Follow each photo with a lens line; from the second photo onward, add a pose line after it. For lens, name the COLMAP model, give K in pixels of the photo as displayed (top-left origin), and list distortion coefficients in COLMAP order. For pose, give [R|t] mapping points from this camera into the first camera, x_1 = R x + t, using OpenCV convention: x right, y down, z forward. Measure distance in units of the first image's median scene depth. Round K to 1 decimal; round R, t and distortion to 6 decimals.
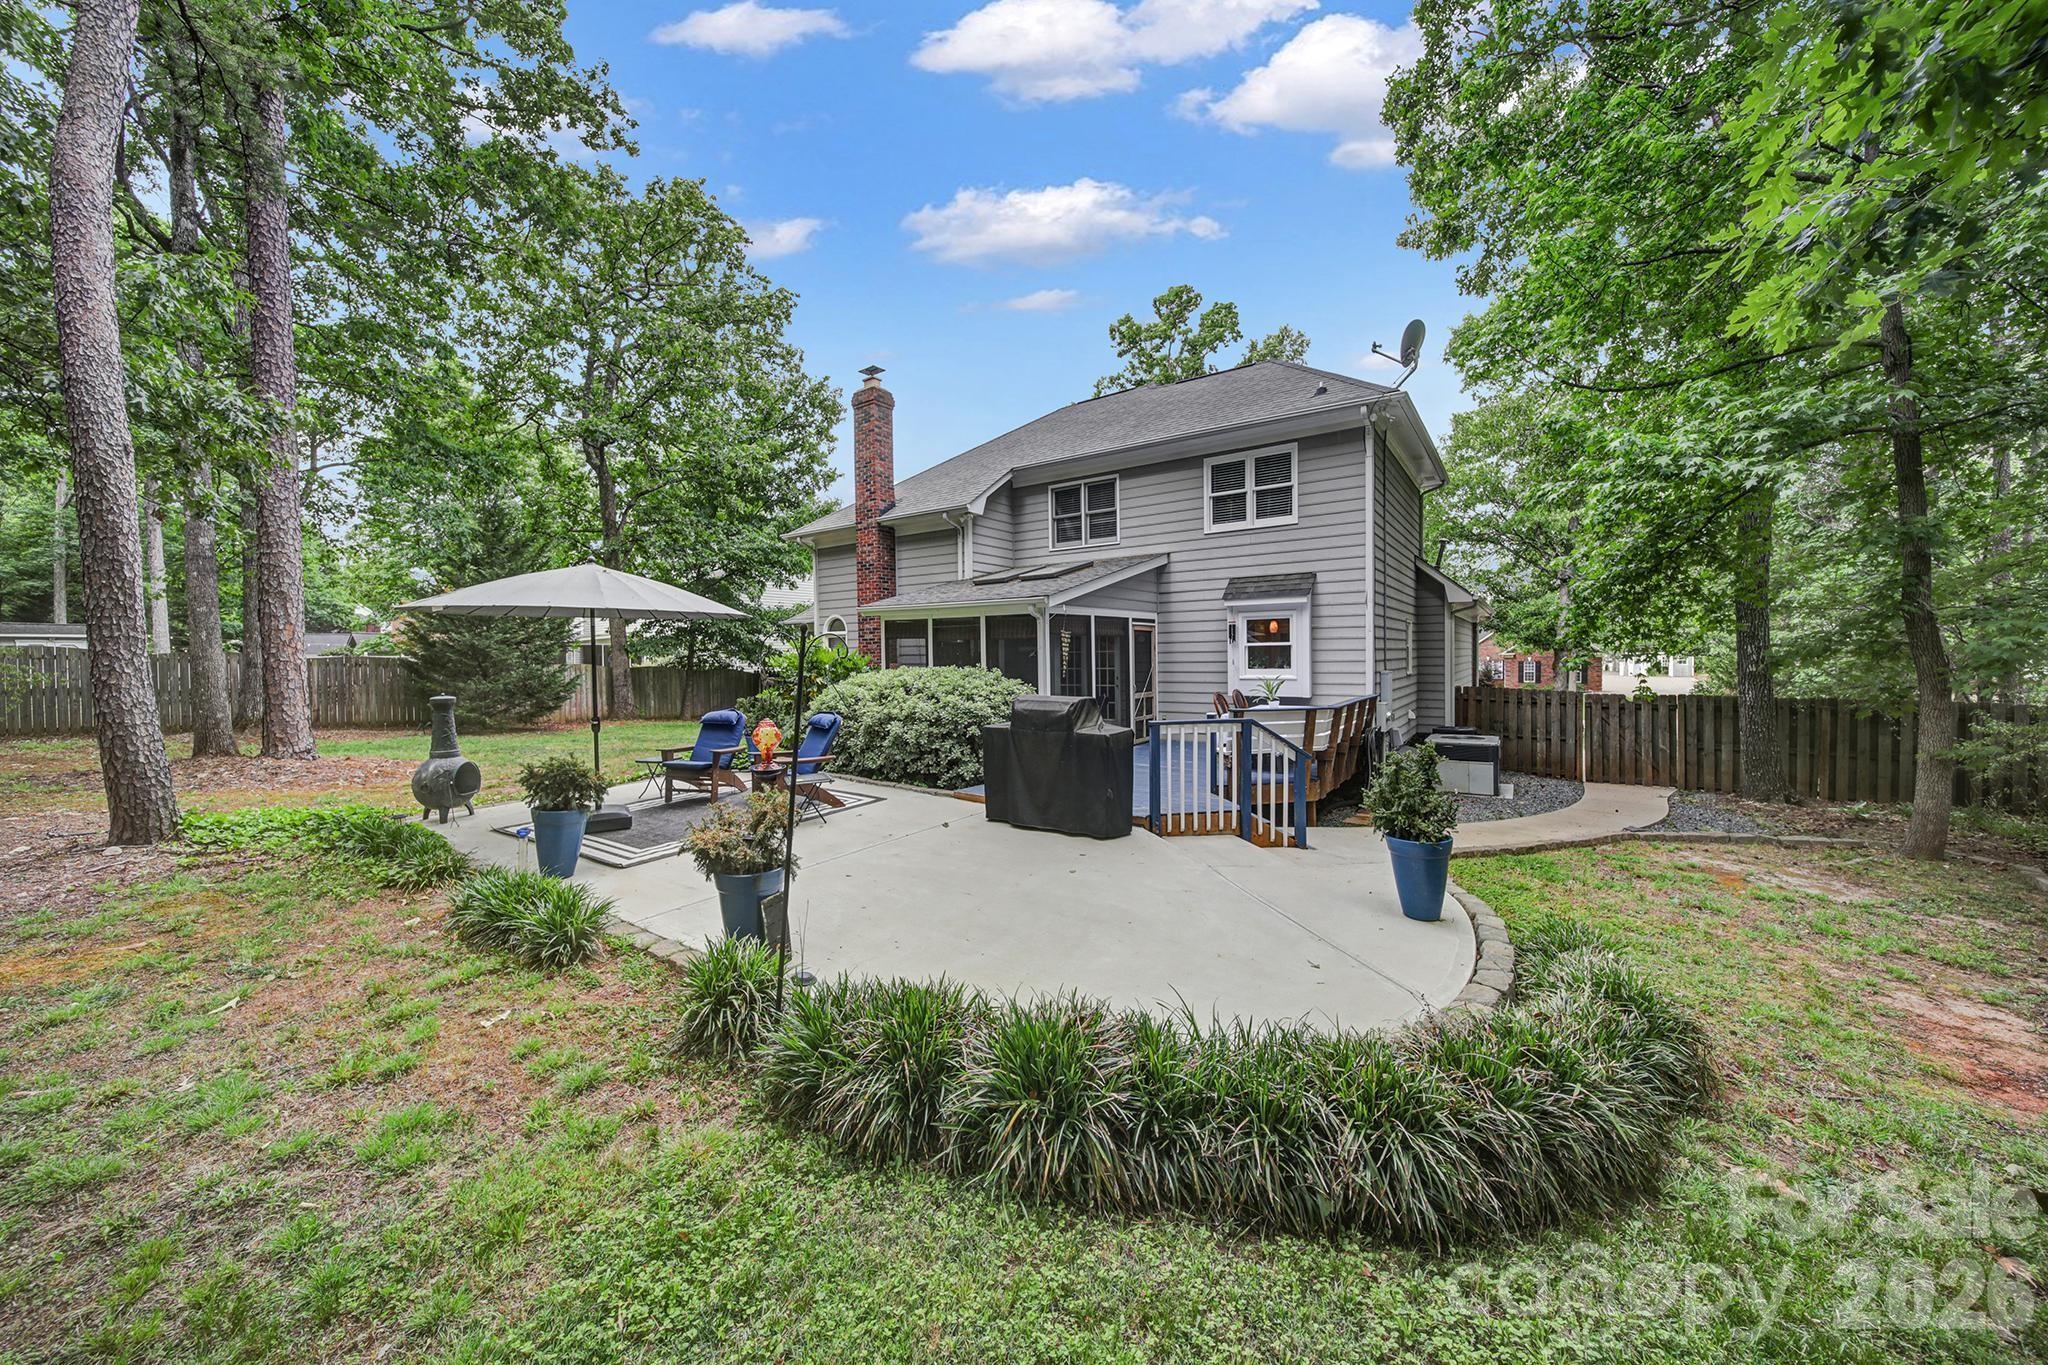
lens RADIAL K [[732.8, 0, 1018.5], [0, 732.8, 674.5], [0, 0, 1]] dist [-0.001774, -0.000142]
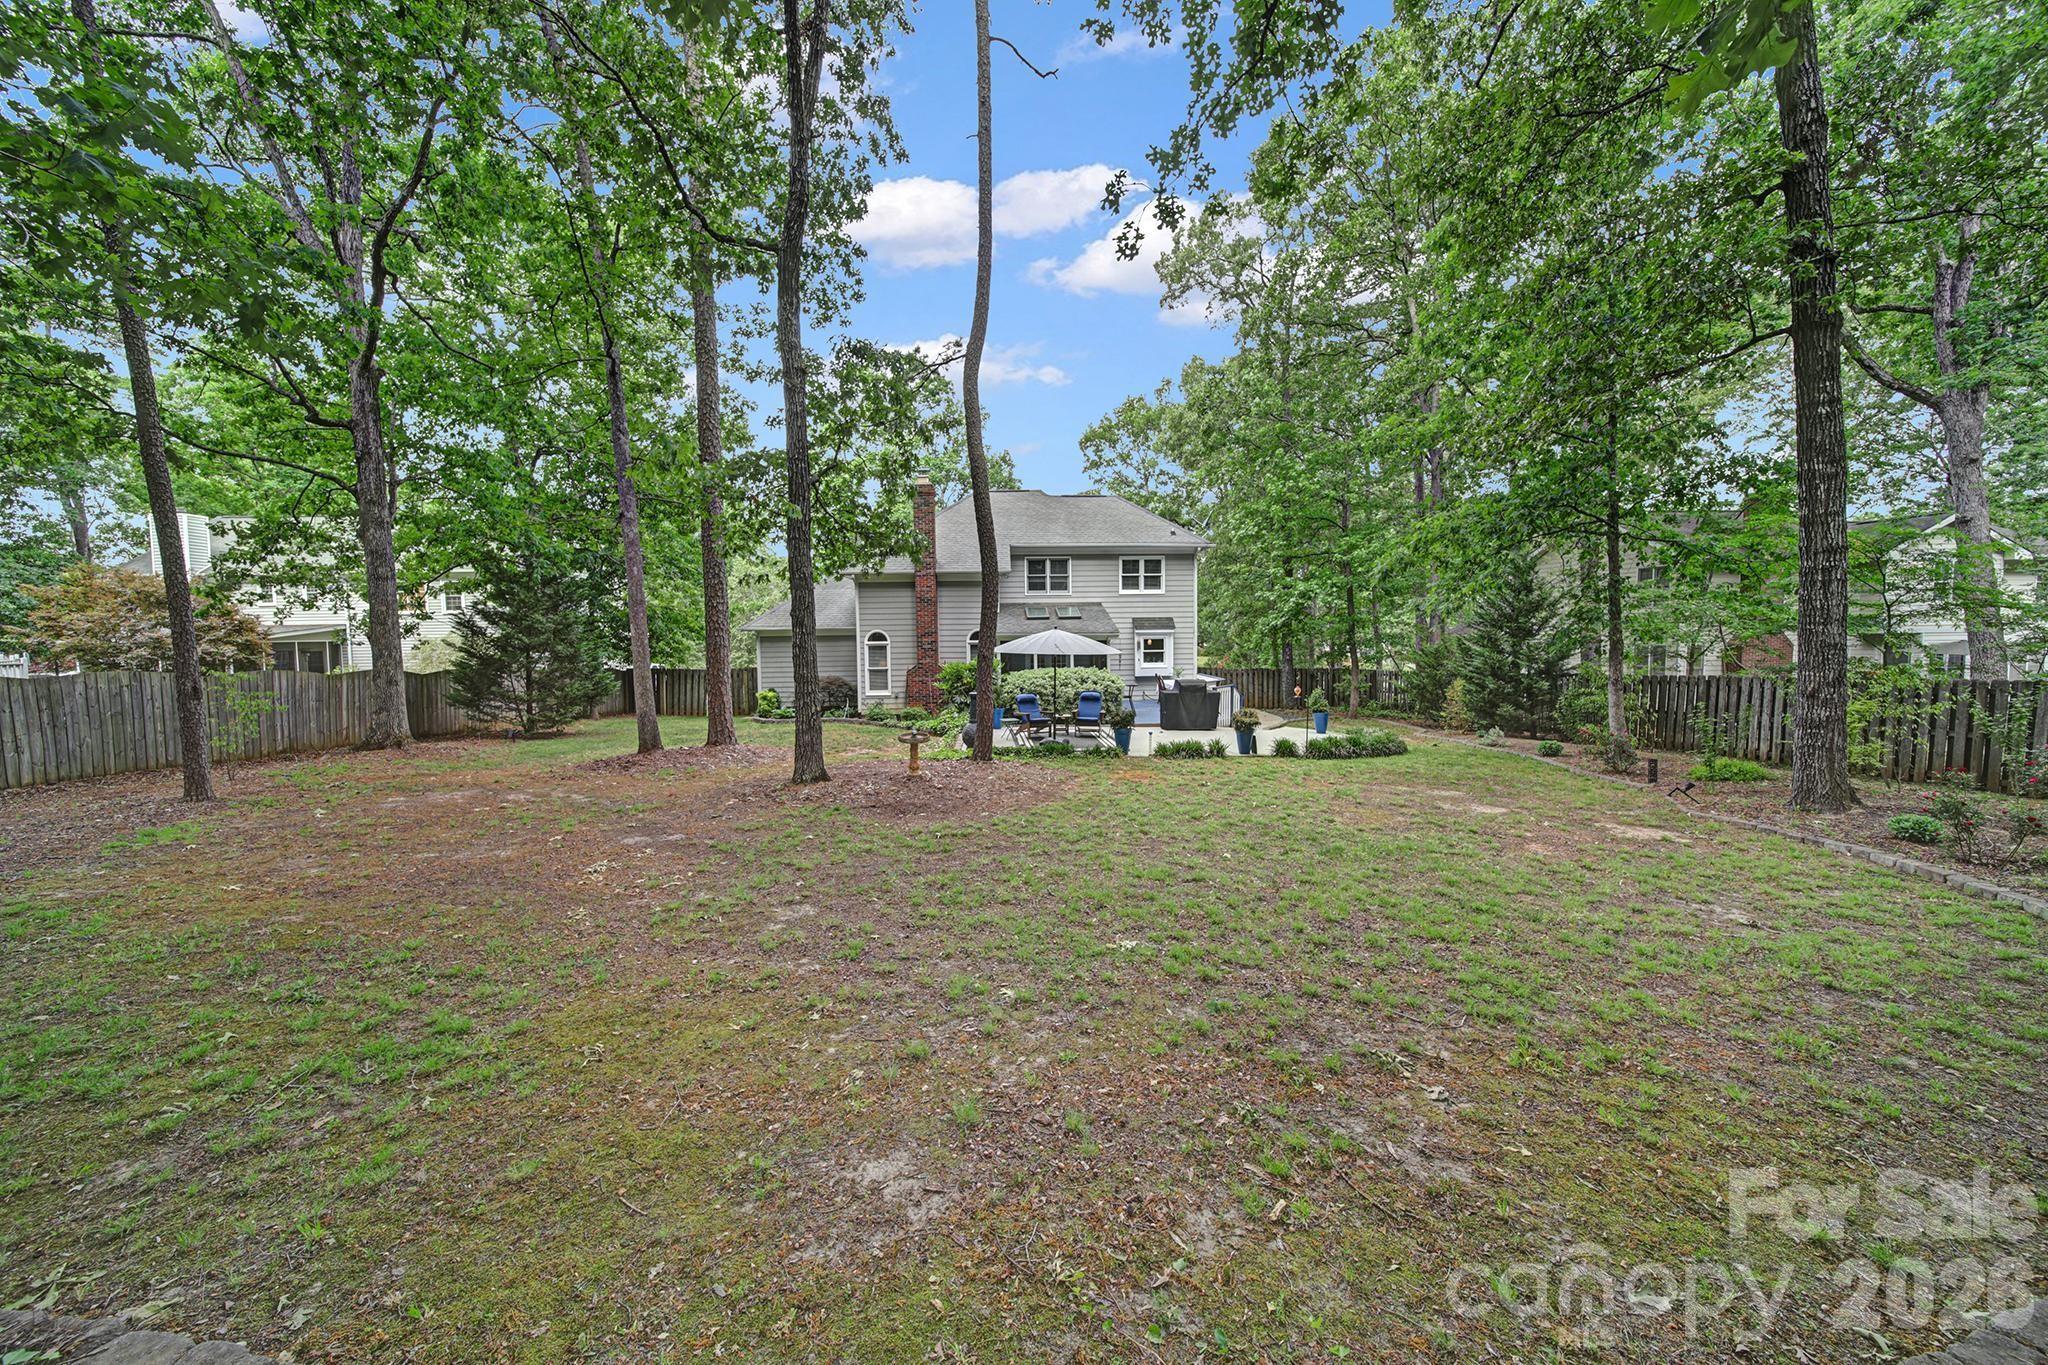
lens RADIAL K [[730.5, 0, 1011.1], [0, 730.5, 675.9], [0, 0, 1]] dist [-0.004203, -0.000226]
pose [[0.780211, -0.039349, 0.624278, -1.223980], [0.018842, 0.999045, 0.039423, -0.057473], [-0.625233, -0.018996, 0.780207, -0.354983]]
